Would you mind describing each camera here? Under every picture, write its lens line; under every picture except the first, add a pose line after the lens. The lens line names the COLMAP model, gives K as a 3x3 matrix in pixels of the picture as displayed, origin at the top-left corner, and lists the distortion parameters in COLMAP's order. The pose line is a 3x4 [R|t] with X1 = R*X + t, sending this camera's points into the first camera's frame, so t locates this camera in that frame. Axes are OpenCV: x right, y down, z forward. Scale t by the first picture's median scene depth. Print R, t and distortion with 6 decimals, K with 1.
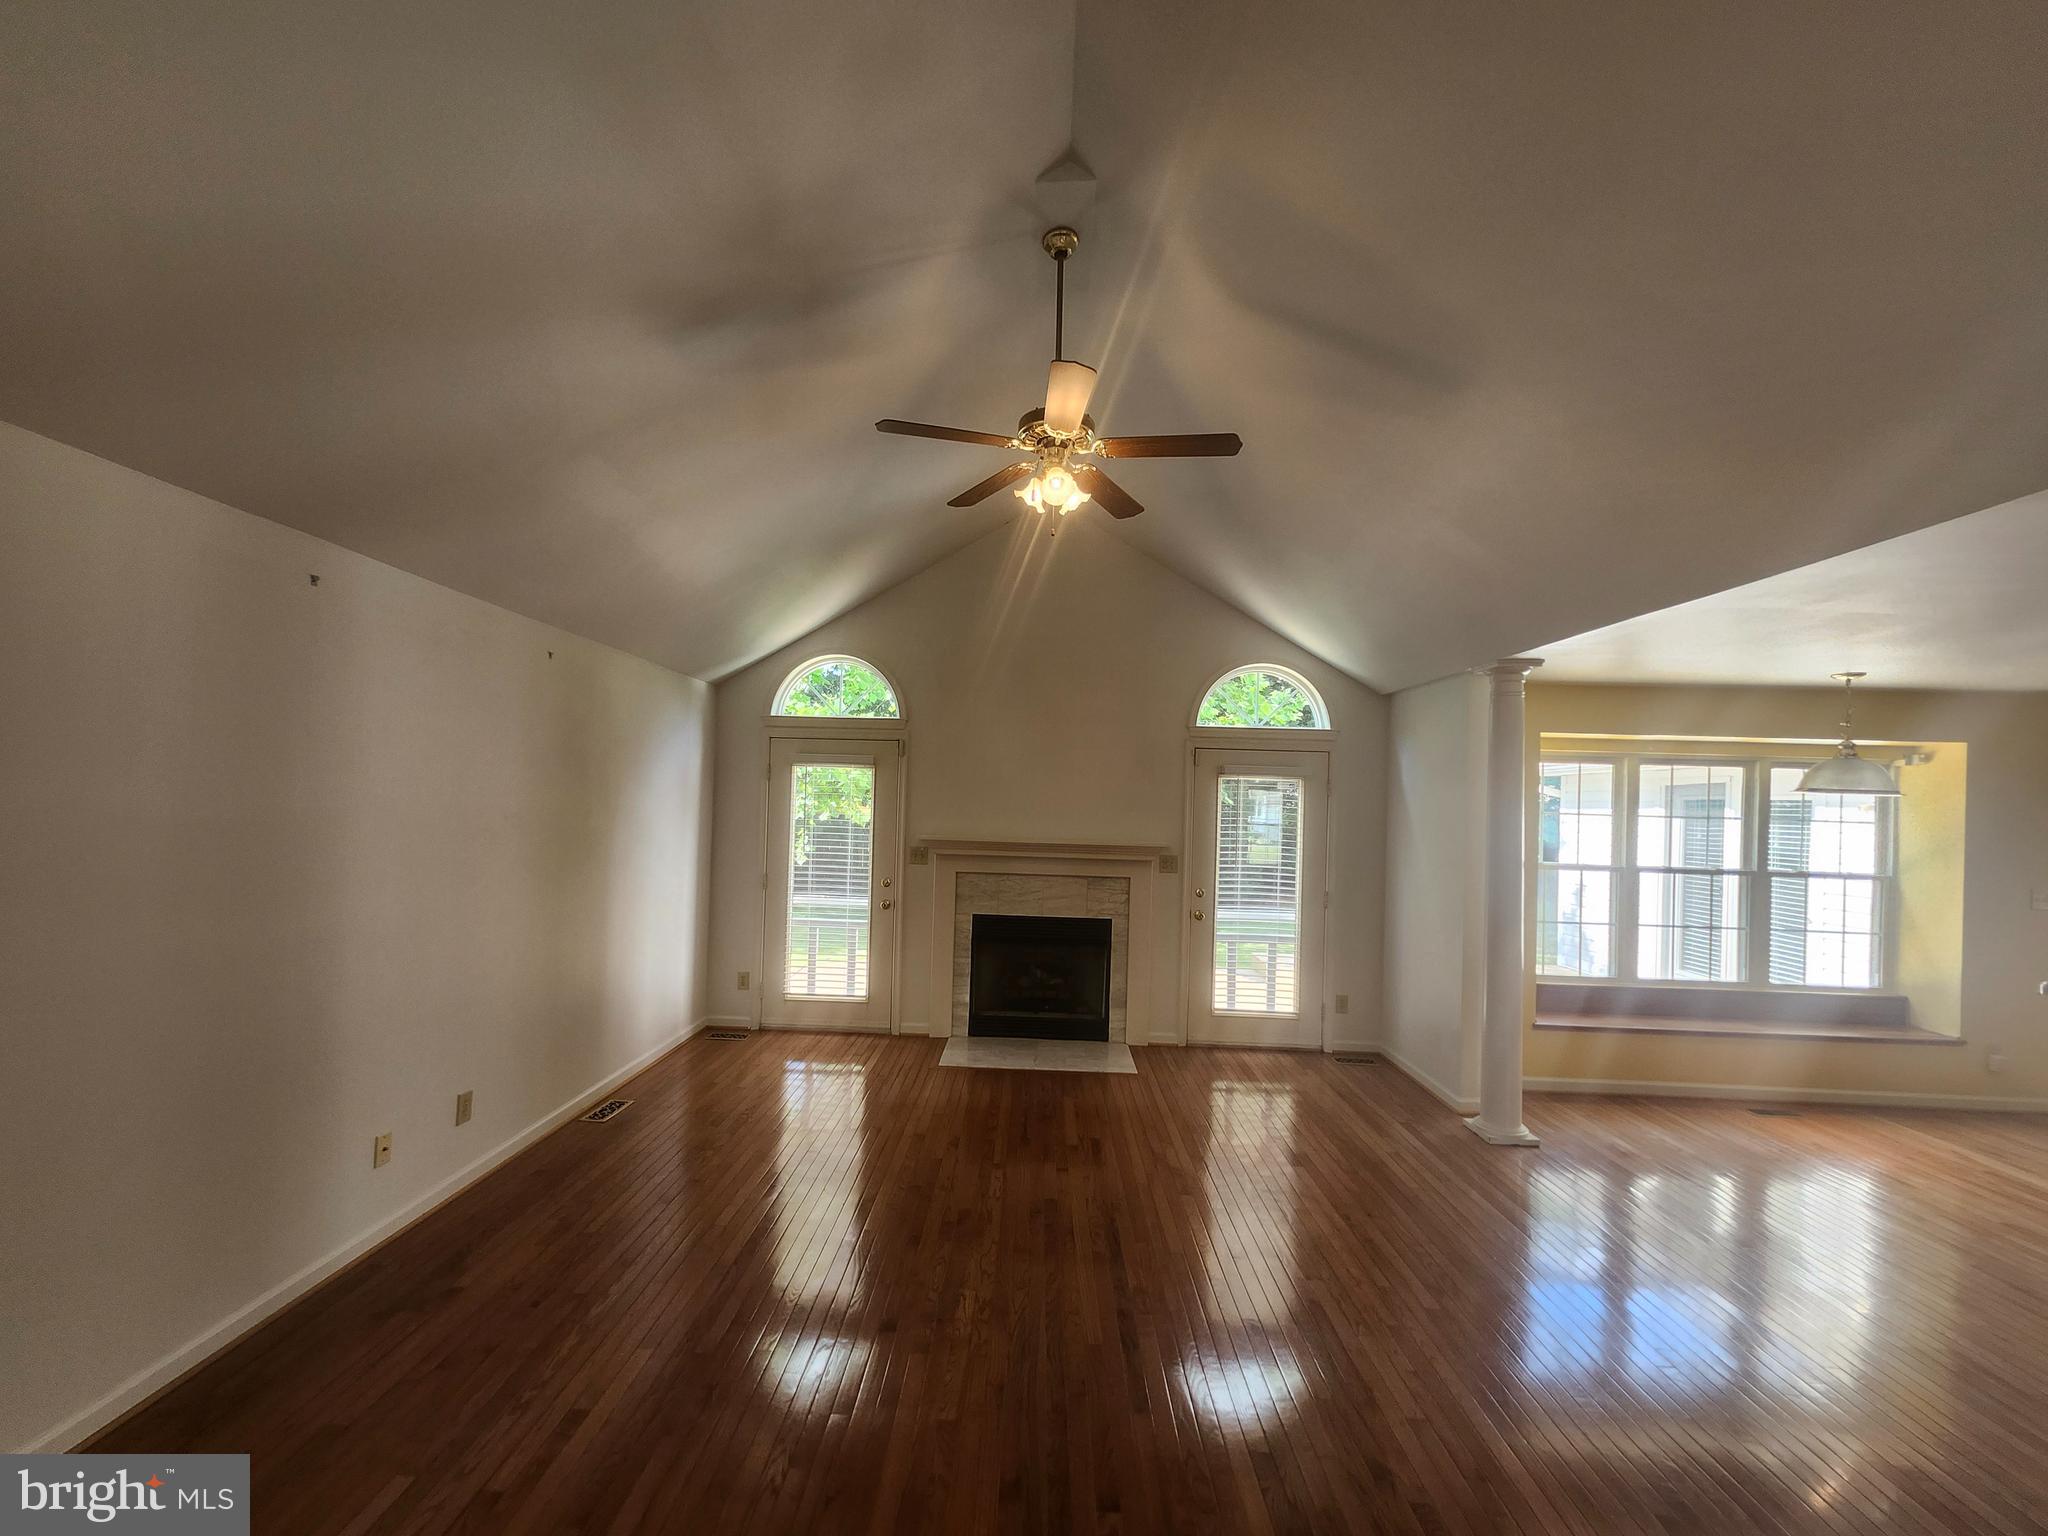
lens RADIAL K [[795.1, 0, 1002.4], [0, 795.1, 805.5], [0, 0, 1]] dist [0.003026, -0.001579]
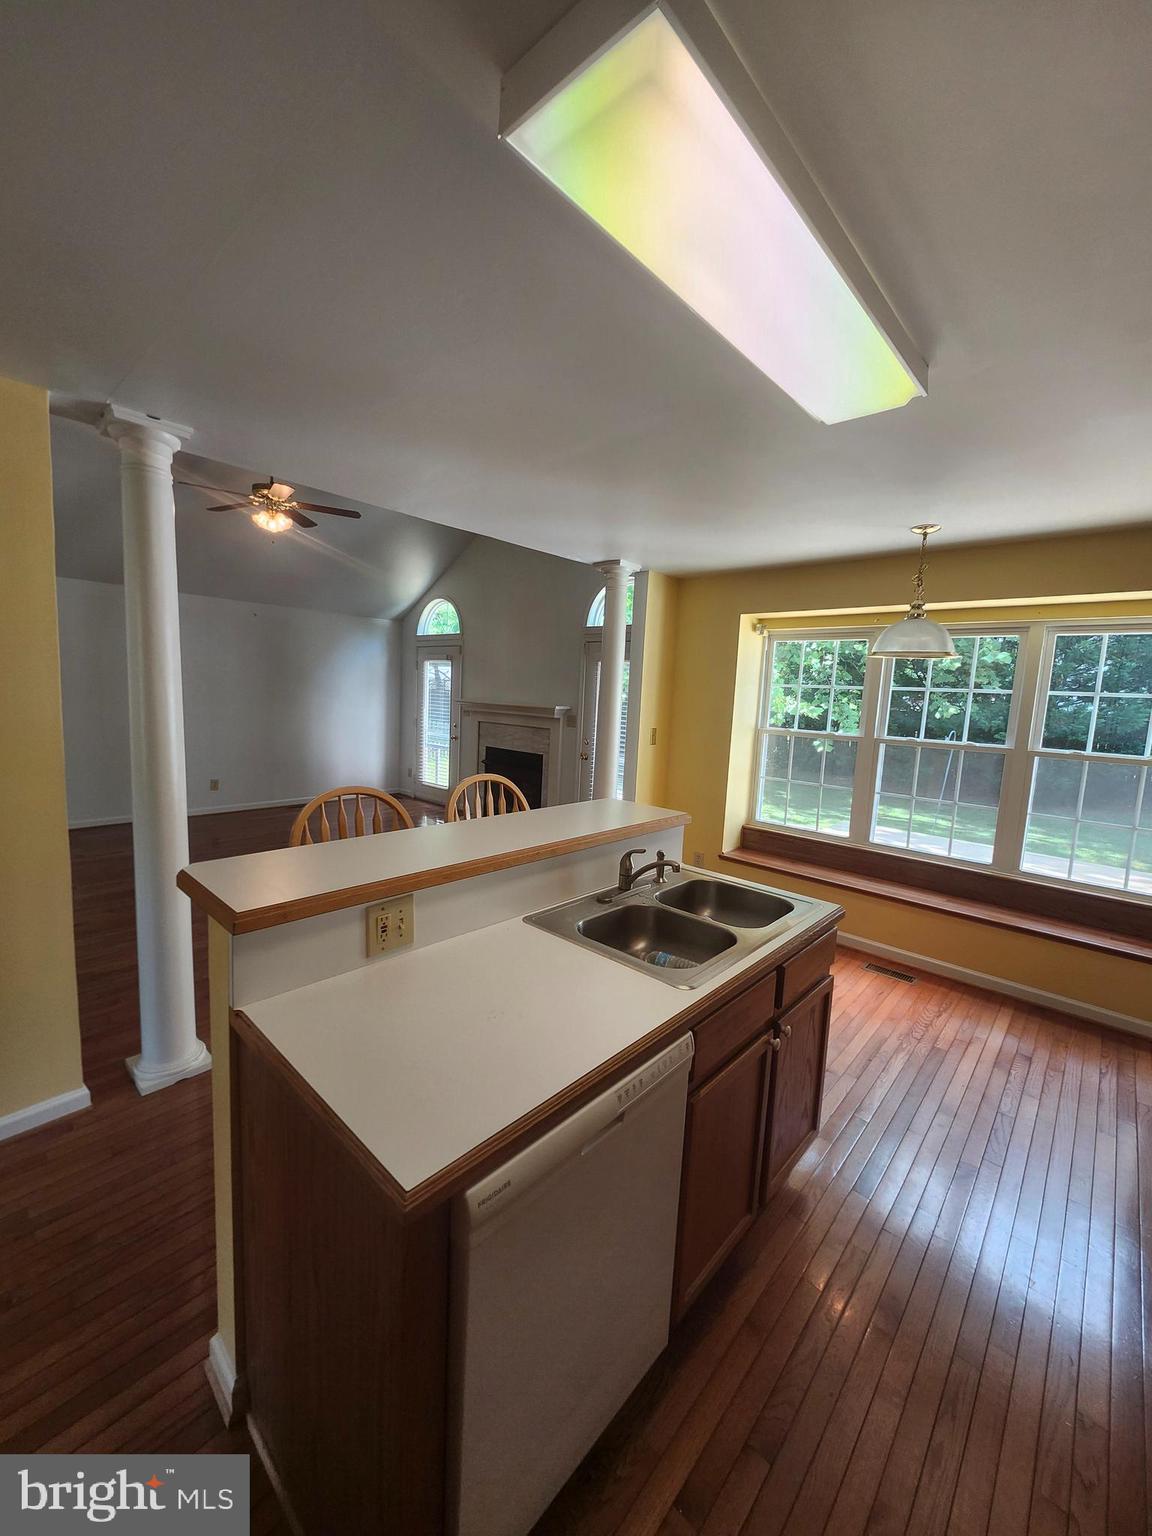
lens RADIAL K [[596.3, 0, 562.7], [0, 596.3, 761.1], [0, 0, 1]] dist [0.003026, -0.001579]
pose [[0.764312, 0.082900, -0.639495, 0.924166], [-0.024804, 0.994748, 0.099307, 0.036179], [0.644369, -0.060040, 0.762354, 0.117625]]
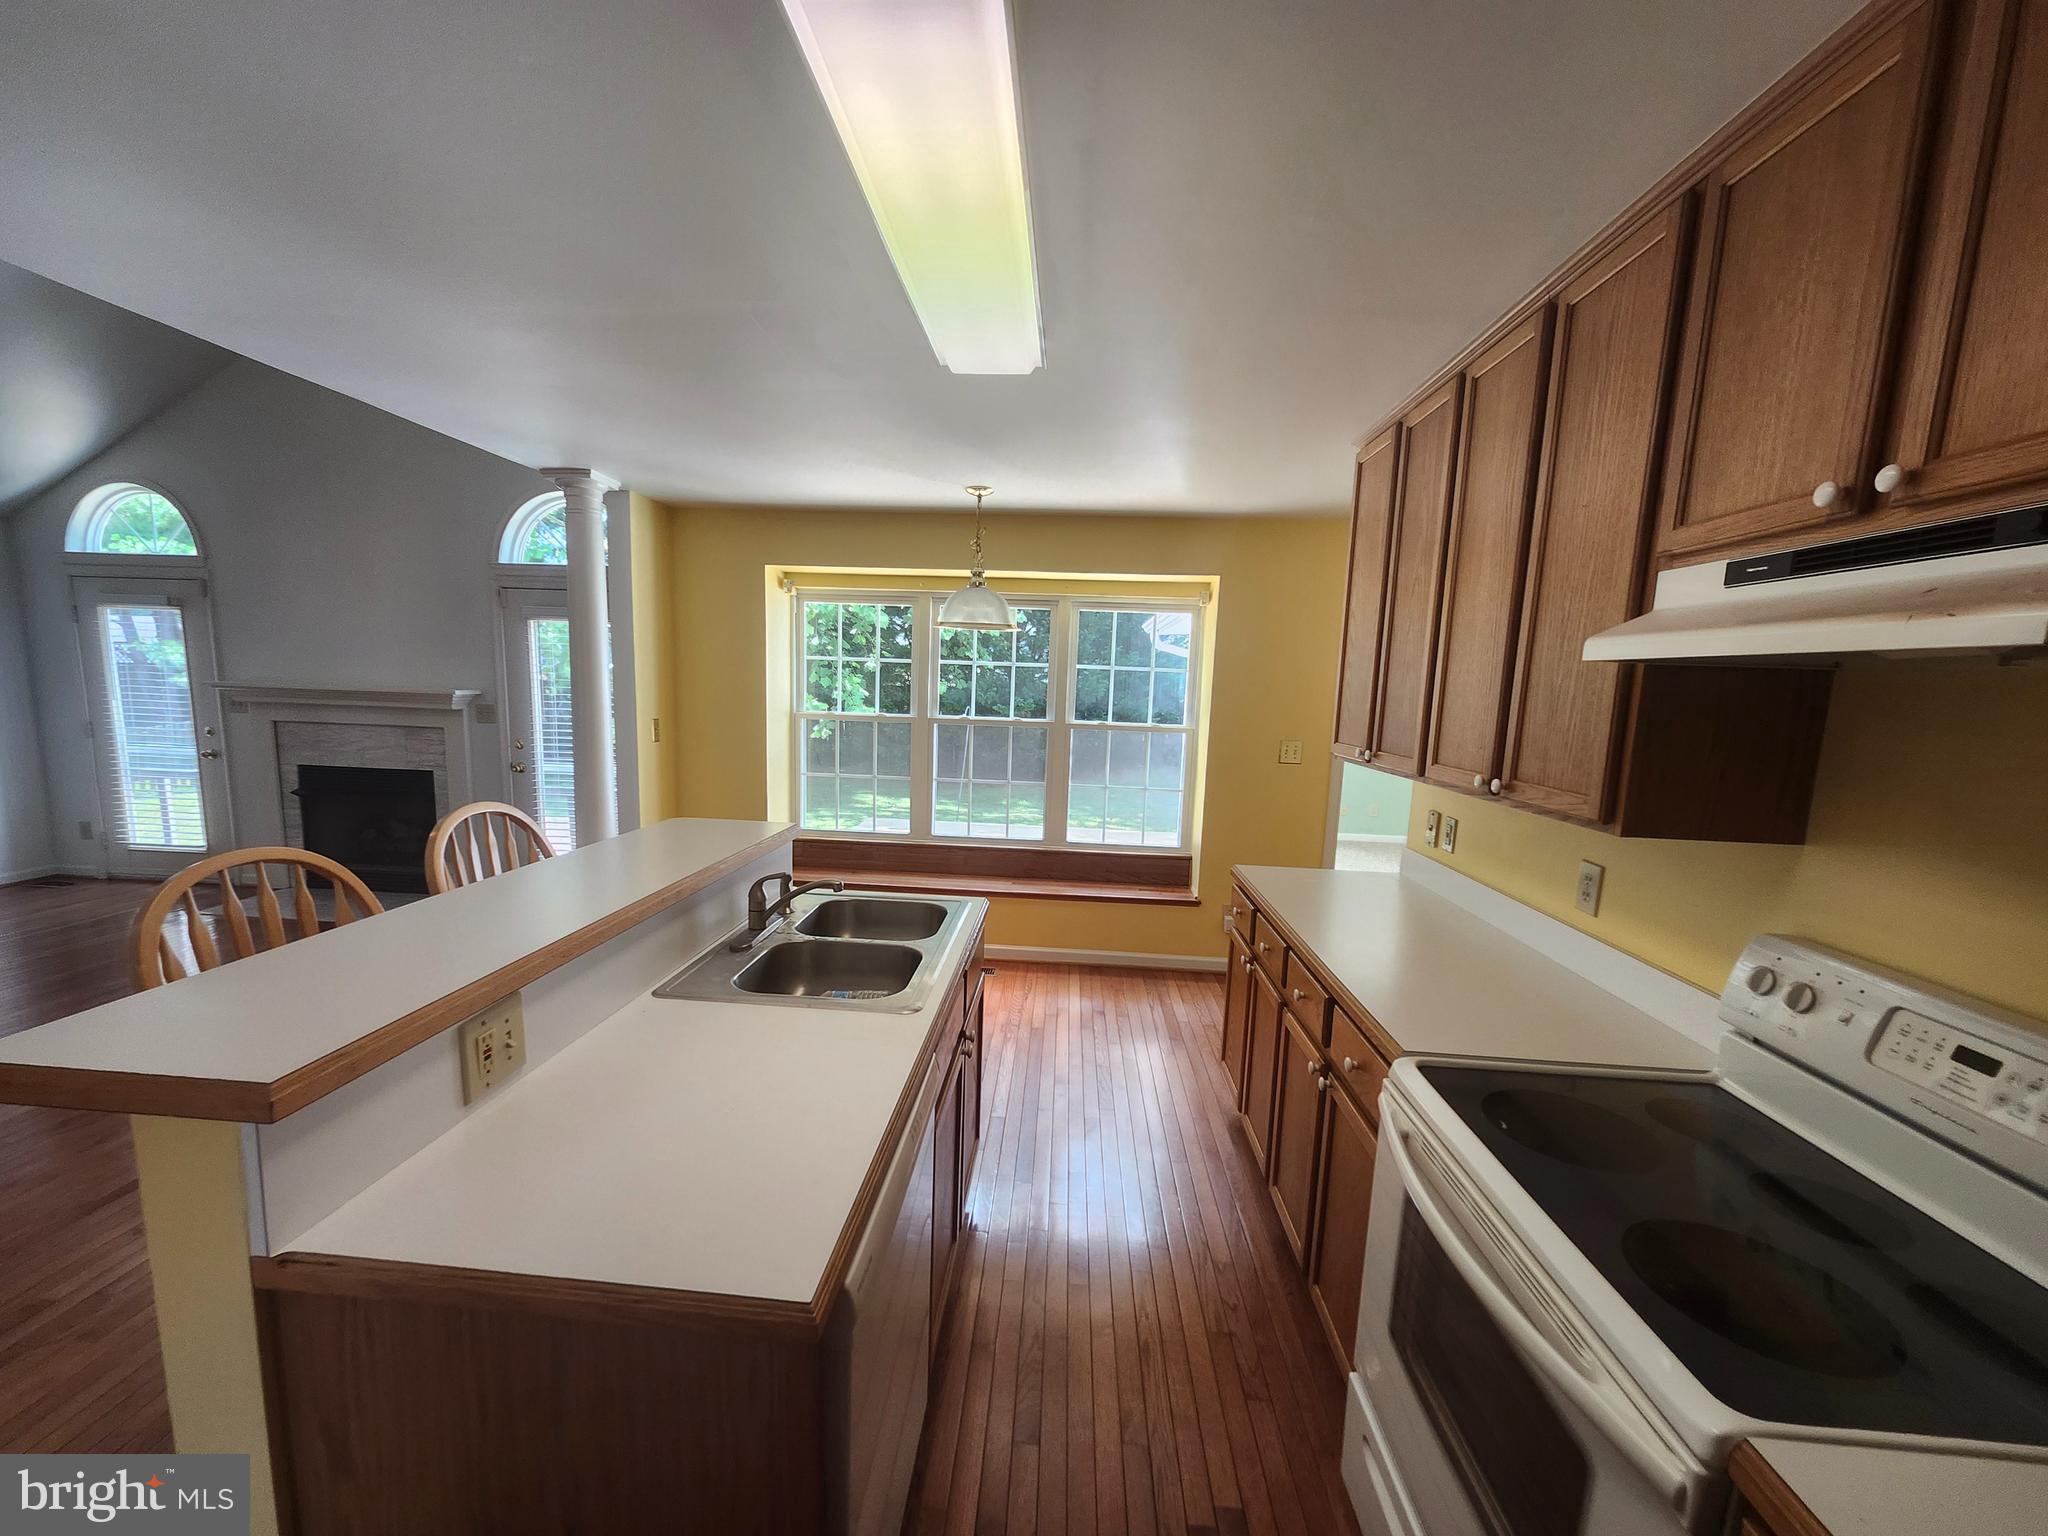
lens RADIAL K [[795.1, 0, 1005.8], [0, 795.1, 796.7], [0, 0, 1]] dist [0.003026, -0.001579]
pose [[0.999626, 0.010181, -0.025390, 0.853343], [-0.006548, 0.990231, 0.139284, 0.034771], [0.026560, -0.139065, 0.989927, 0.057645]]
